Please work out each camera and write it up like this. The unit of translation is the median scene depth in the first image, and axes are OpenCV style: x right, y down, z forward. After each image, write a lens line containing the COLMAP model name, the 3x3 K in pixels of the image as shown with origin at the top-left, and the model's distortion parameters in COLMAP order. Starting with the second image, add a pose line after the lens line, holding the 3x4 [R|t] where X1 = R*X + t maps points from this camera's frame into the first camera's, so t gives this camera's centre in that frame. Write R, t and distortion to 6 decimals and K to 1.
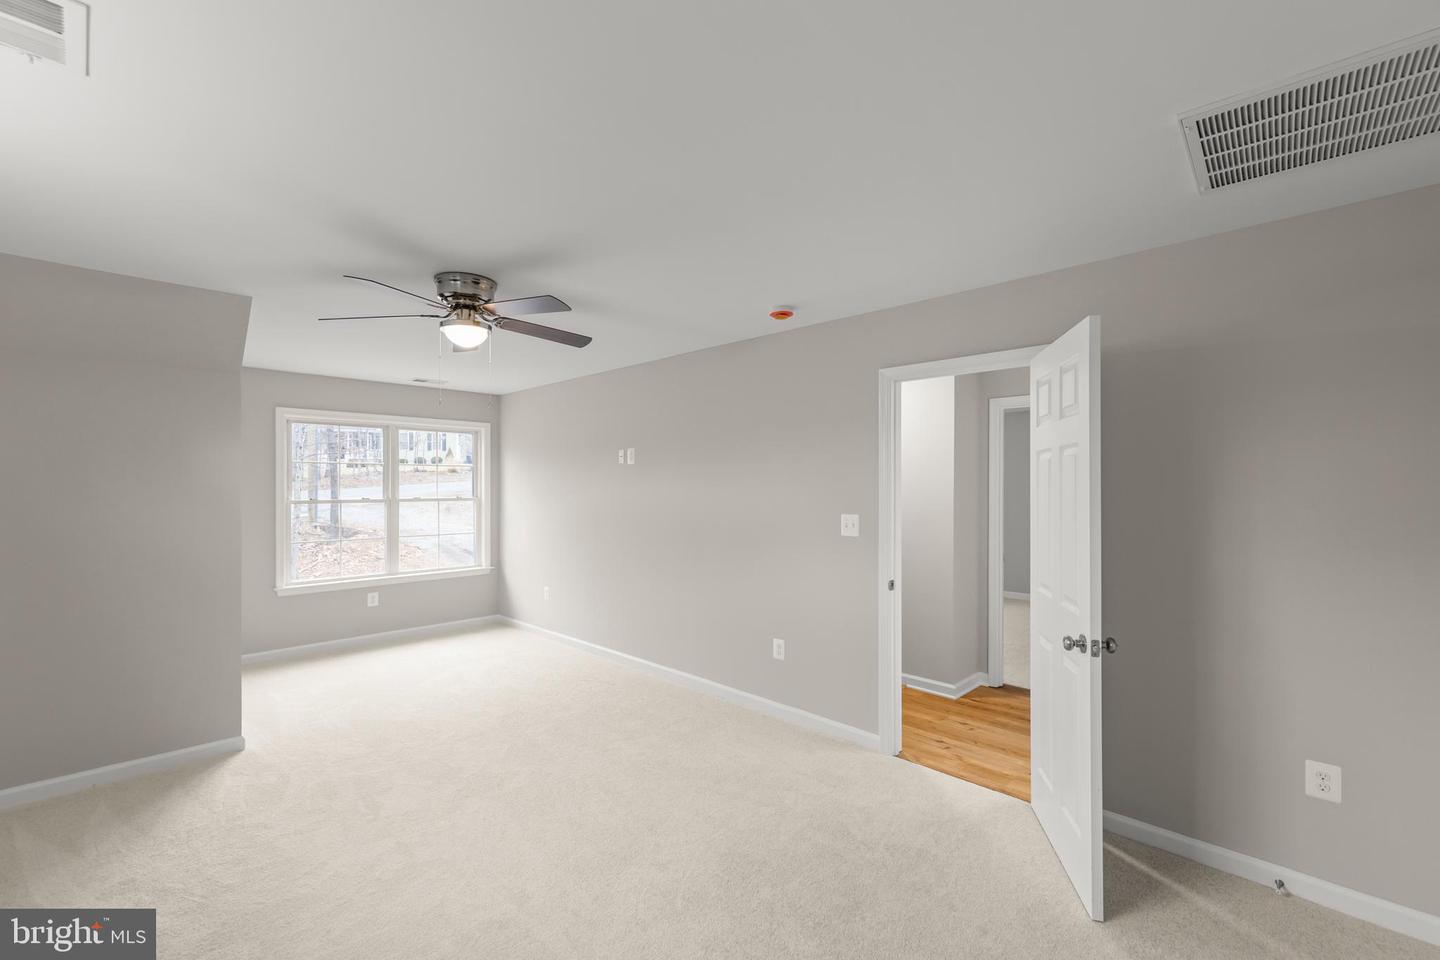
lens RADIAL K [[603.0, 0, 724.1], [0, 603.0, 483.4], [0, 0, 1]] dist [-0.000194, 0.000030]
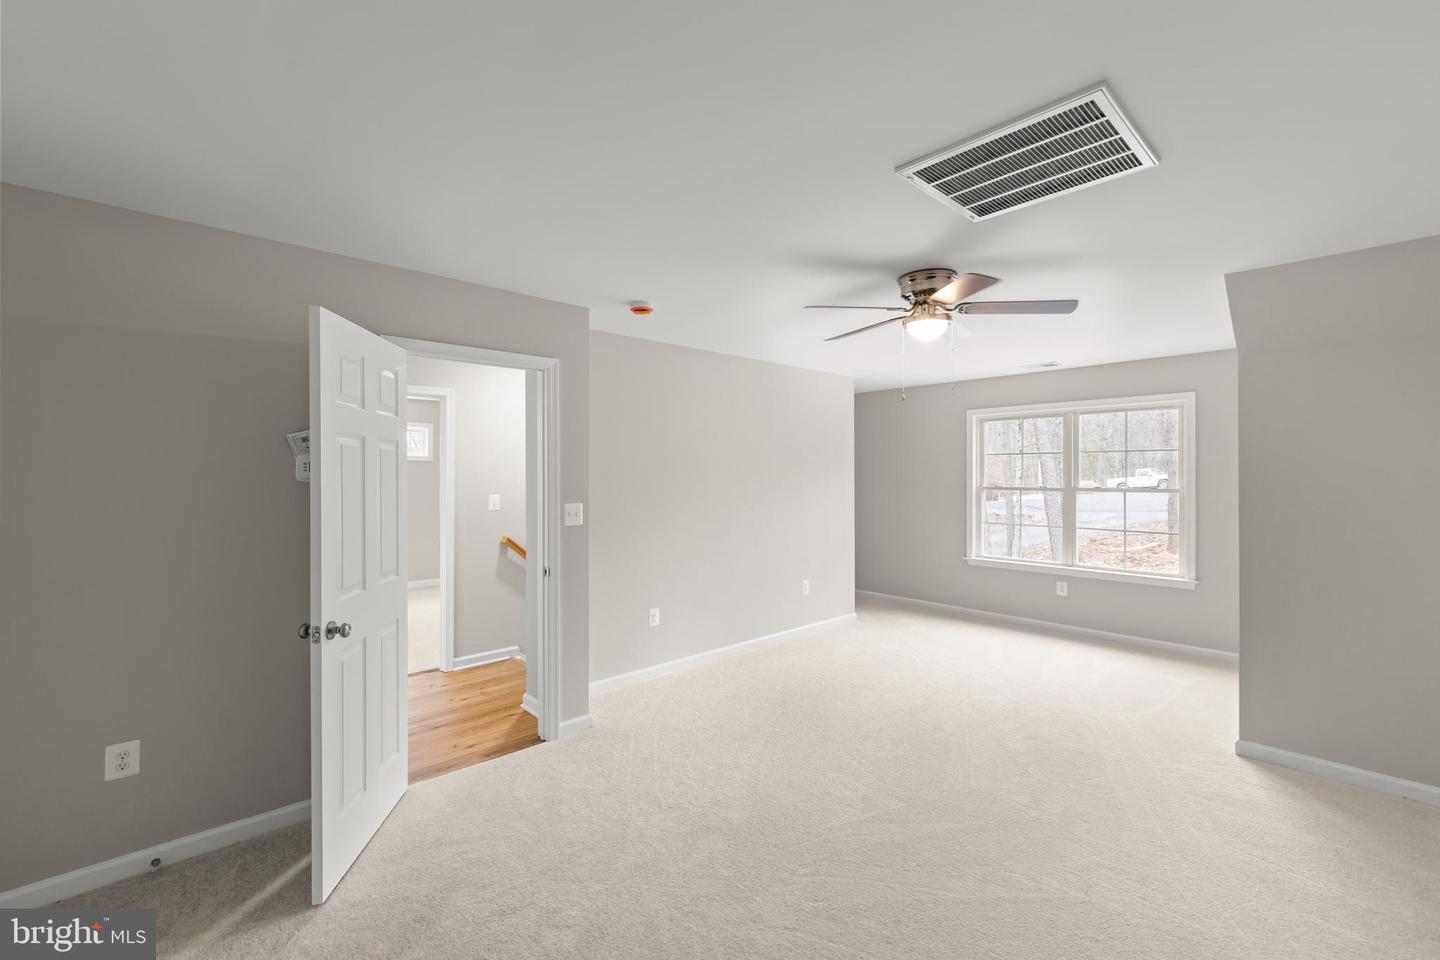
lens RADIAL K [[624.7, 0, 719.4], [0, 624.7, 469.0], [0, 0, 1]] dist [0.002372, 0.000449]
pose [[-0.052847, -0.007469, -0.998575, 0.552720], [-0.001065, 0.999972, -0.007423, 0.004119], [0.998602, 0.000671, -0.052853, 0.570027]]
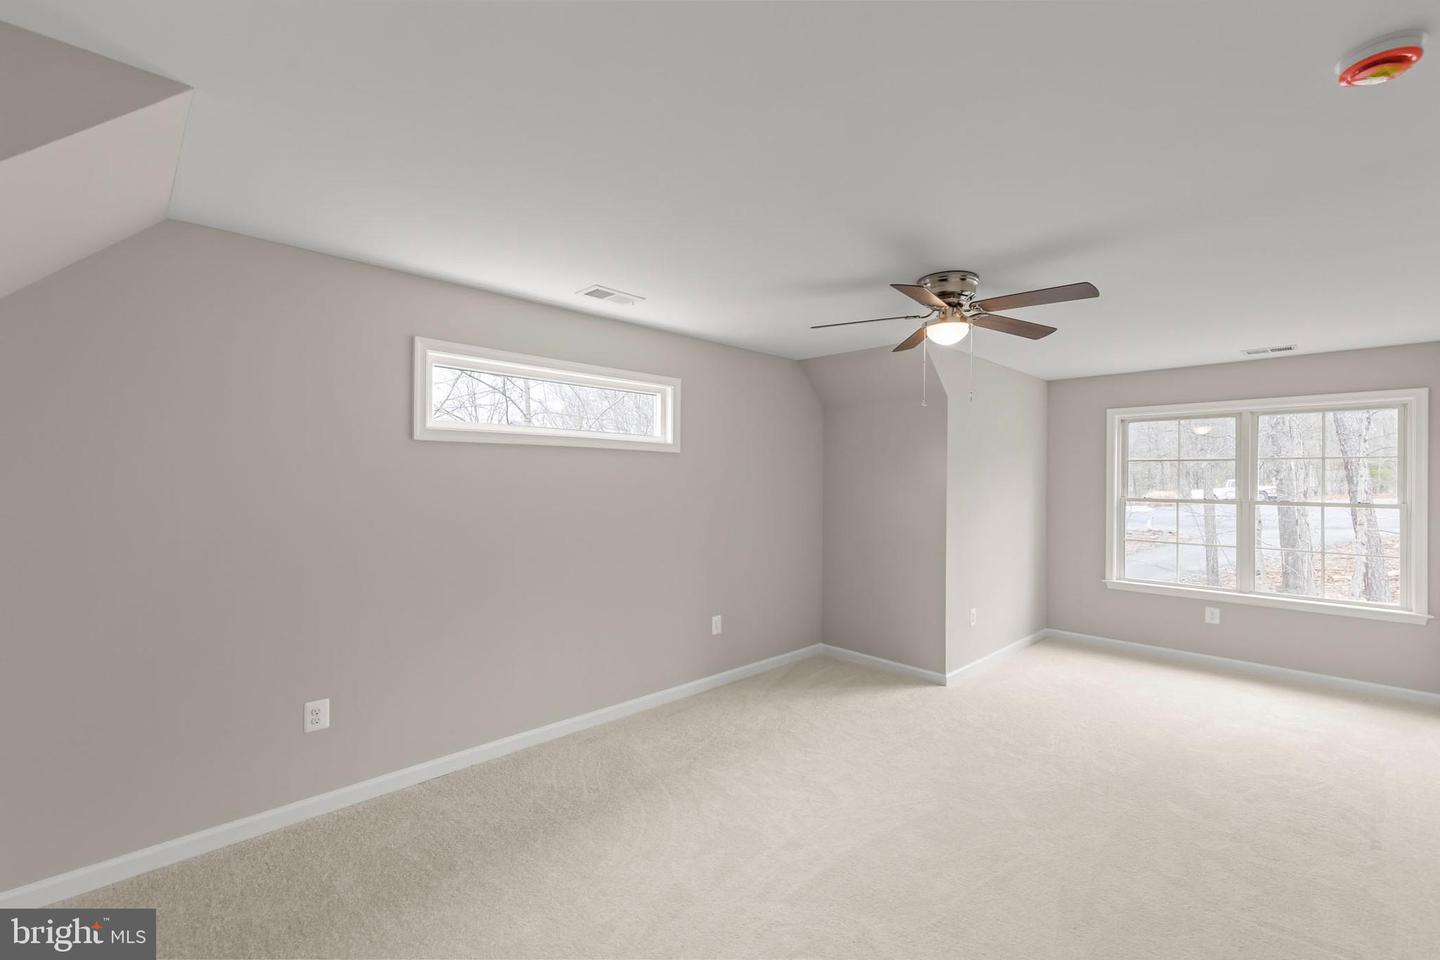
lens RADIAL K [[601.3, 0, 734.9], [0, 601.3, 475.6], [0, 0, 1]] dist [0.003954, 0.000449]
pose [[0.013157, -0.006704, -0.999891, 0.305551], [-0.009524, 0.999931, -0.006830, 0.004255], [0.999868, 0.009613, 0.013092, 0.337000]]
